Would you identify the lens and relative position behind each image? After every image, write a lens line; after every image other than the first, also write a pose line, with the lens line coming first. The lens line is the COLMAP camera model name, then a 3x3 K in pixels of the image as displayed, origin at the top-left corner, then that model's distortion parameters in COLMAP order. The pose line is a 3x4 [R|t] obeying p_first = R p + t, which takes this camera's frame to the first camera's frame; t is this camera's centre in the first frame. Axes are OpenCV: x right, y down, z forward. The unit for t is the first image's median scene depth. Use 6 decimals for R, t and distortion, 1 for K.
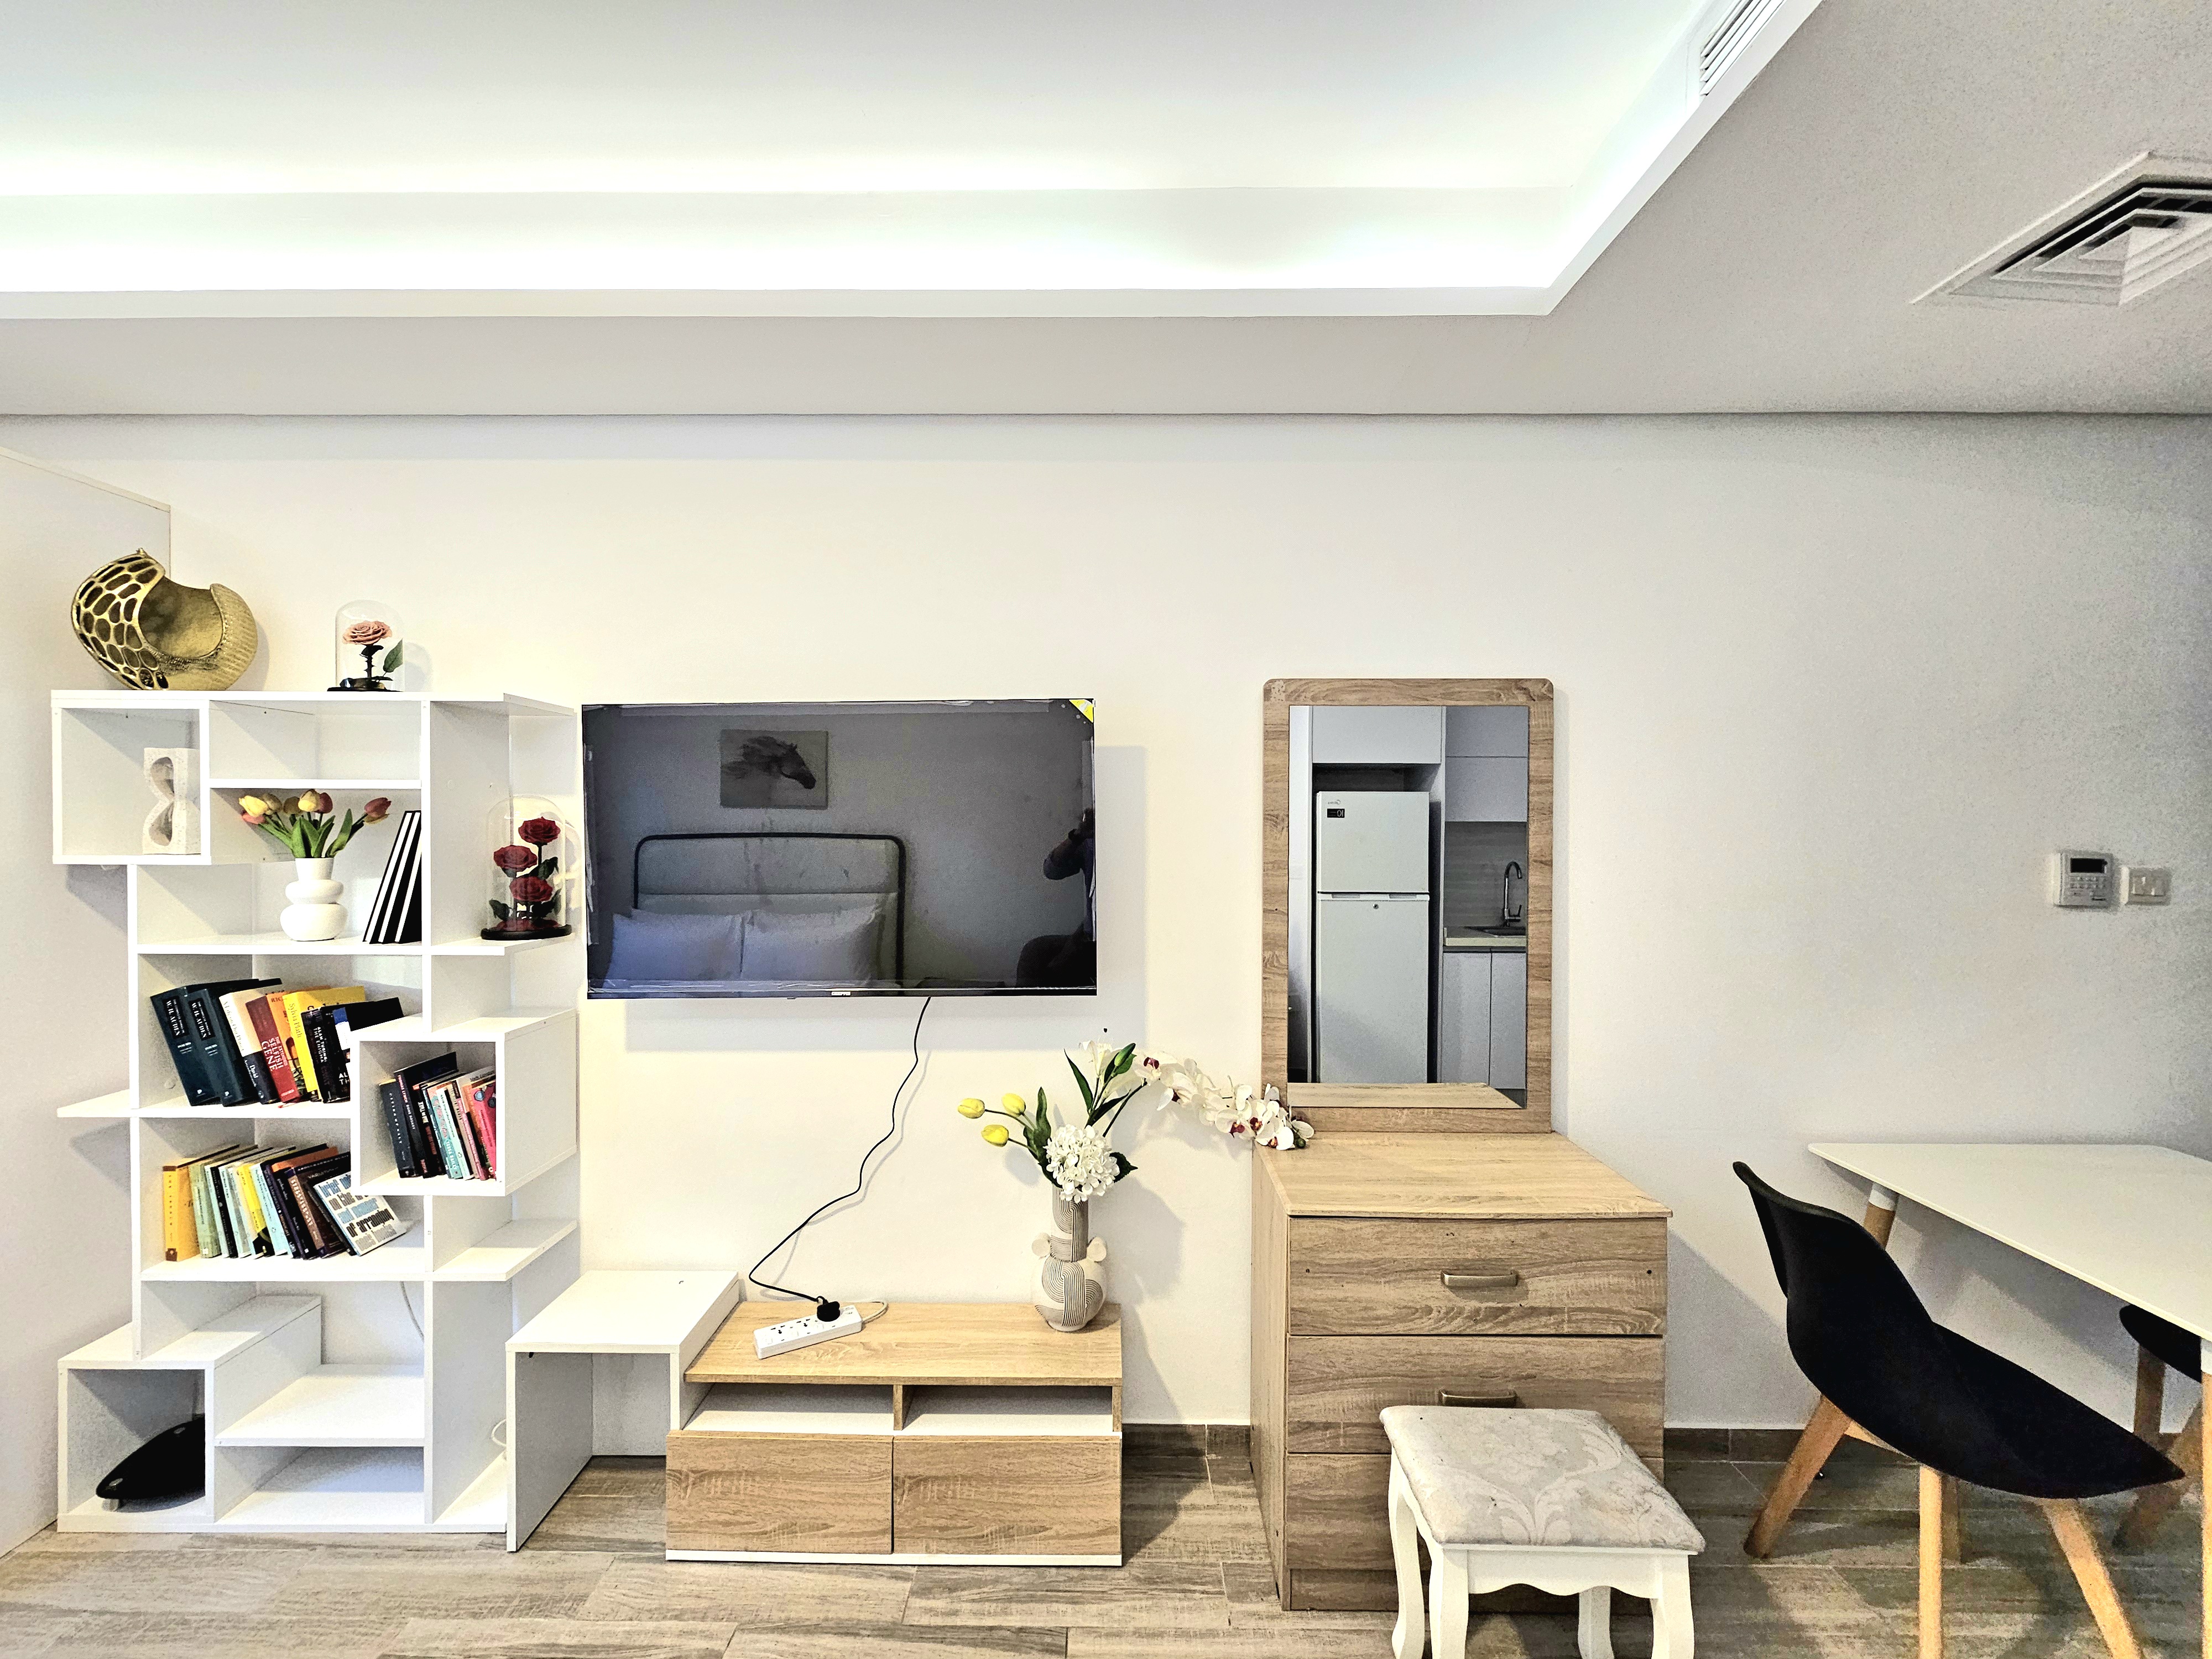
lens RADIAL K [[900.8, 0, 1098.4], [0, 900.8, 835.9], [0, 0, 1]] dist [-0.000824, -0.000042]
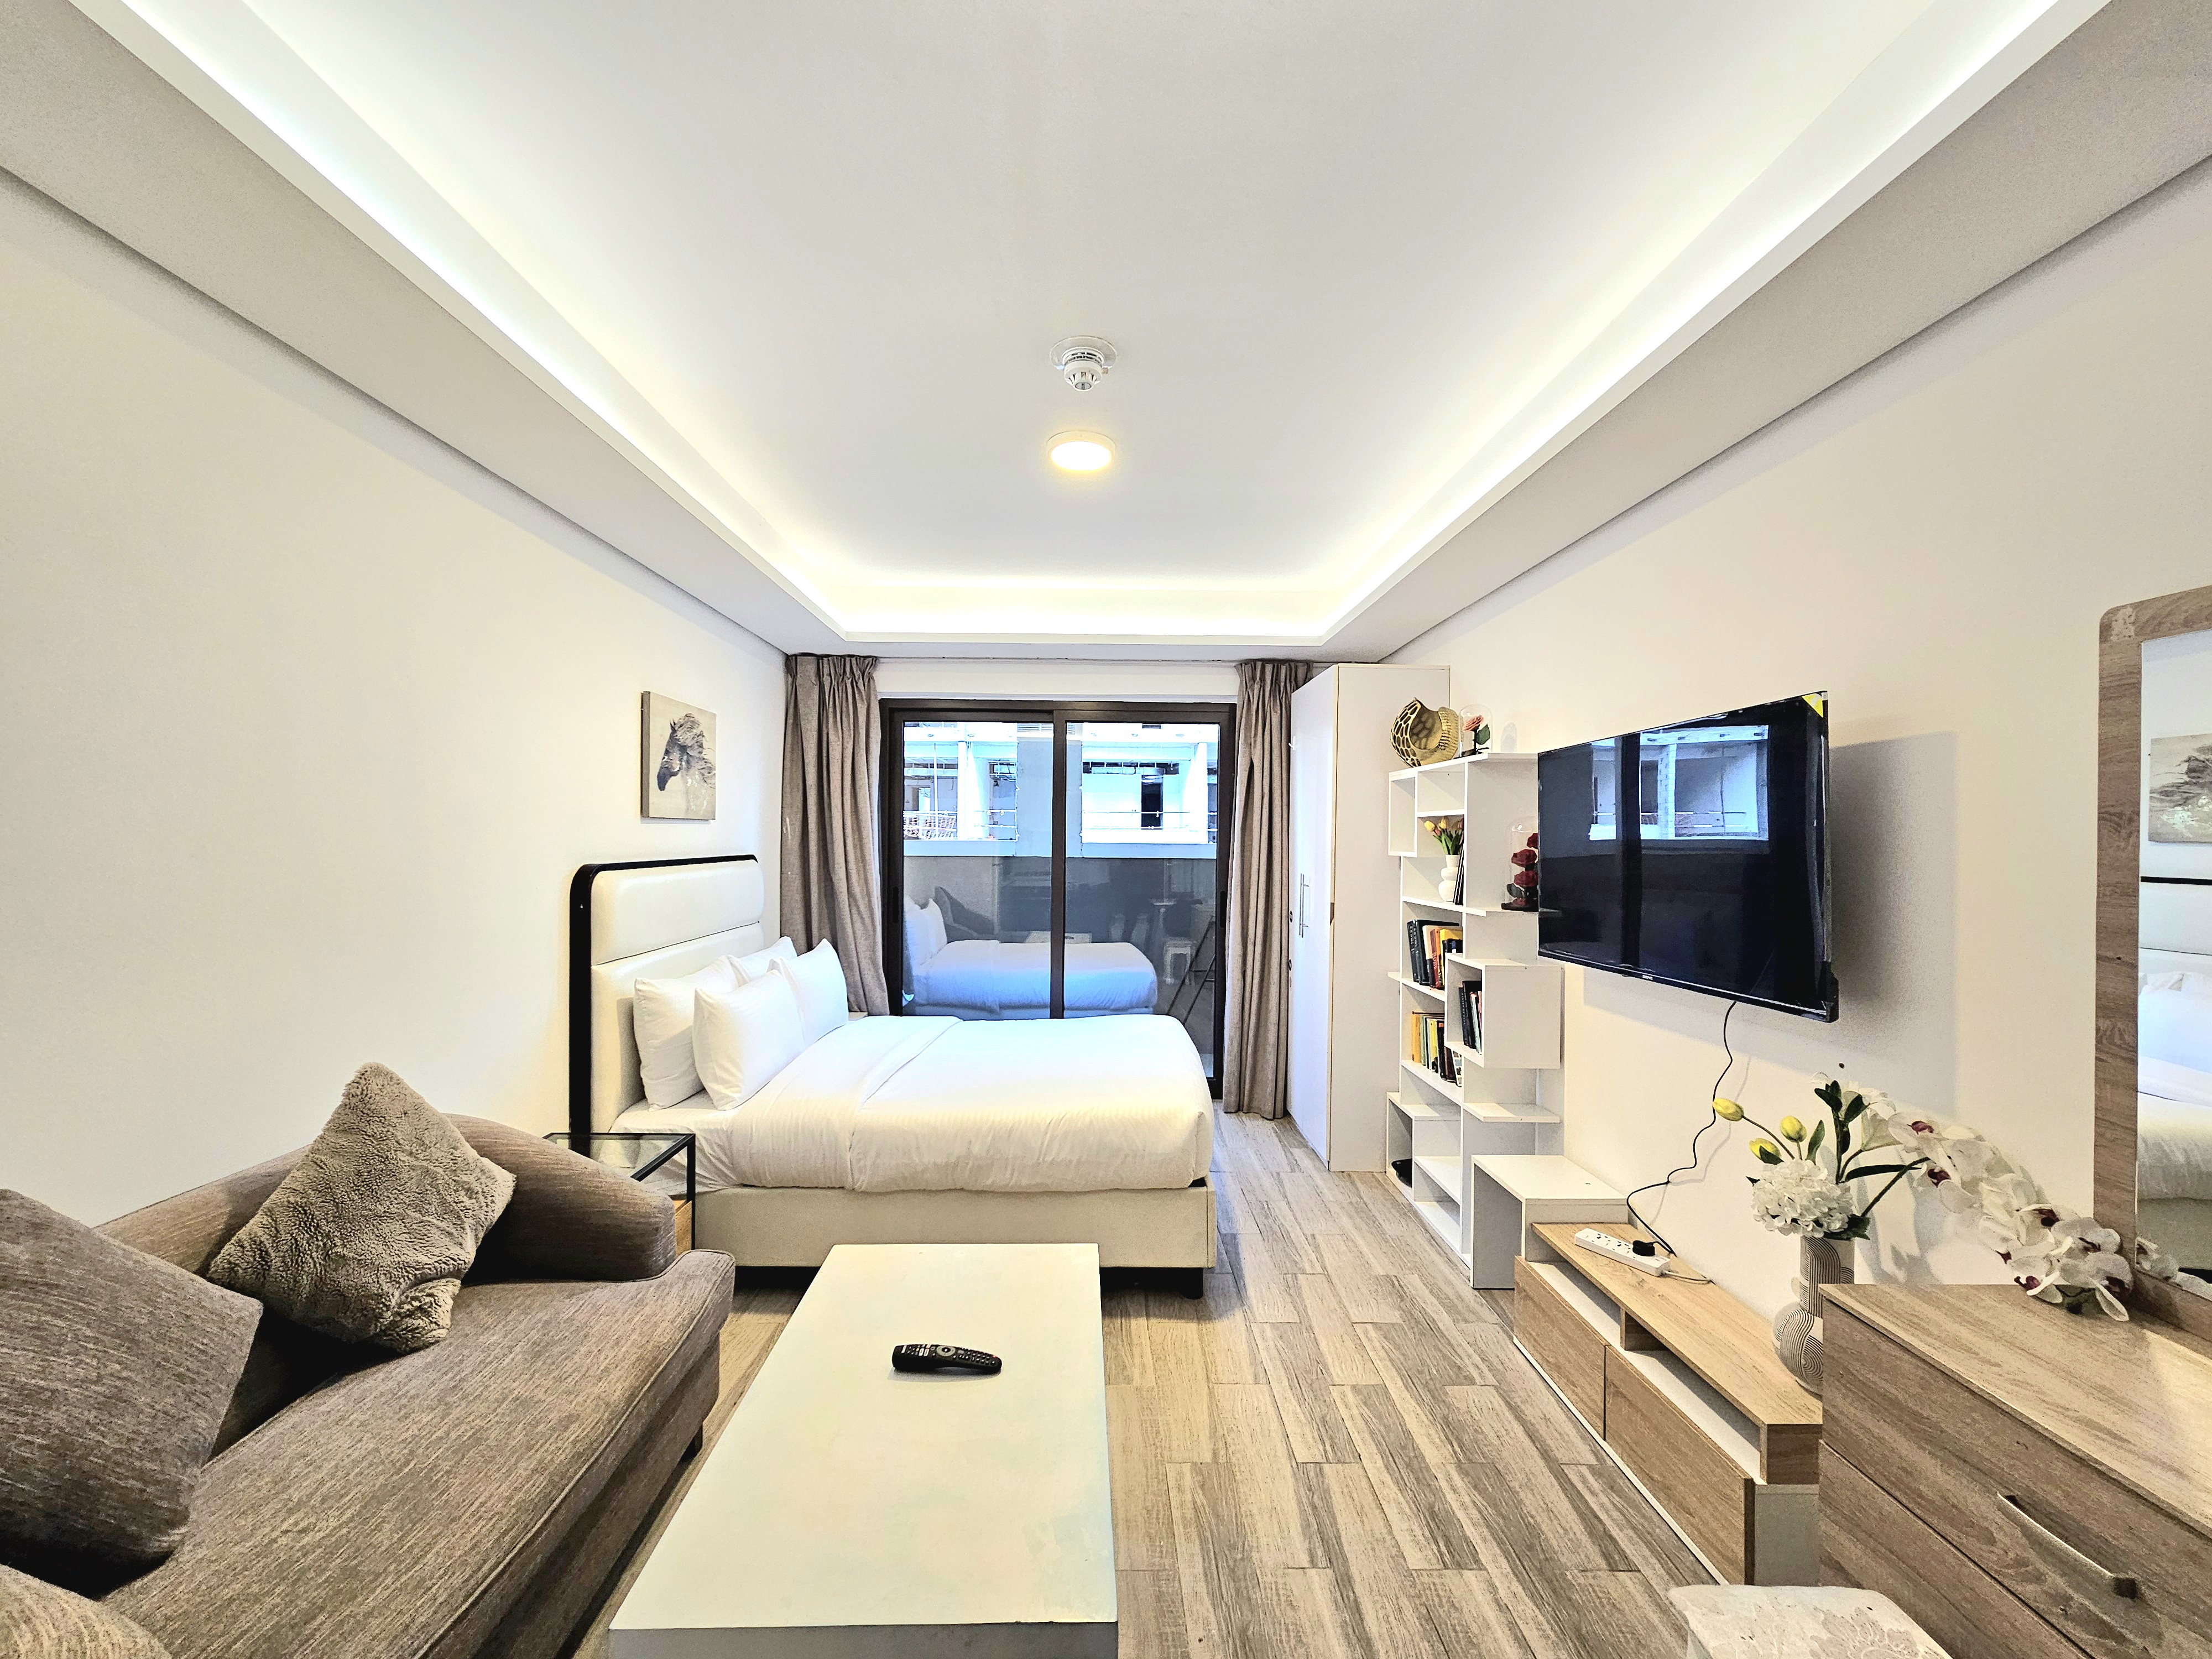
lens RADIAL K [[900.8, 0, 1098.4], [0, 900.8, 835.9], [0, 0, 1]] dist [-0.000824, -0.000042]
pose [[0.027257, -0.006022, -0.999610, 0.918600], [-0.022607, 0.999722, -0.006639, 0.015902], [0.999373, 0.022780, 0.027113, 0.266357]]
